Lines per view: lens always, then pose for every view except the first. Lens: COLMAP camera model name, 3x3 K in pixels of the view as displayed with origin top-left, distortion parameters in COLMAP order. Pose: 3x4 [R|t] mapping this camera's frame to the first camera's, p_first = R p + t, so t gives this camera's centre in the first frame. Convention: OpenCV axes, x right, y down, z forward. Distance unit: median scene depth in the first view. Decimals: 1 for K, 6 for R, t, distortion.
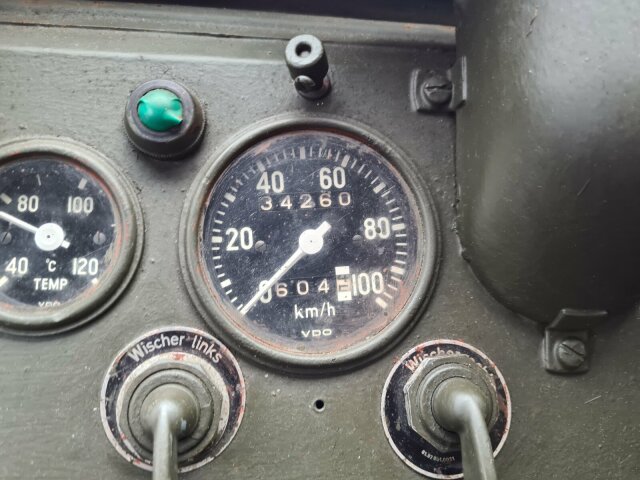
lens RADIAL K [[486.6, 0, 321.0], [0, 486.6, 241.9], [0, 0, 1]] dist [0.032303, -0.015843]
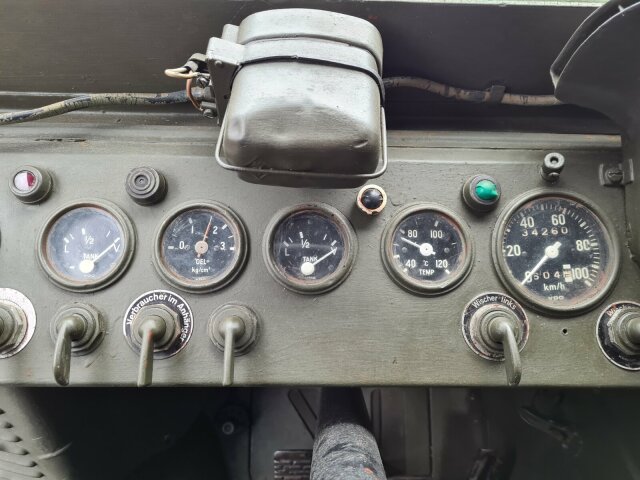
lens RADIAL K [[486.6, 0, 320.2], [0, 486.6, 240.1], [0, 0, 1]] dist [0.032303, -0.015843]
pose [[0.997140, -0.004341, -0.075446, -0.832016], [-0.000064, 0.998300, -0.058278, 0.069837], [0.075571, 0.058116, 0.995445, -1.091293]]
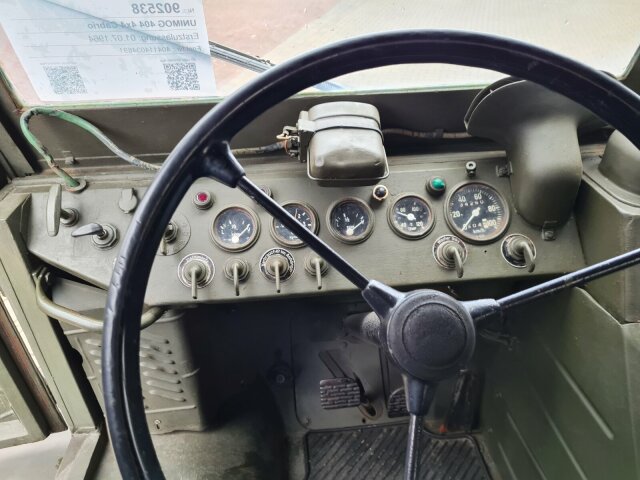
lens RADIAL K [[483.5, 0, 318.7], [0, 483.5, 241.9], [0, 0, 1]] dist [0.055624, 0.008545]
pose [[0.995111, -0.094113, -0.029953, -1.177058], [0.089768, 0.988332, -0.123050, 0.596300], [0.041184, 0.119760, 0.991948, -2.864593]]
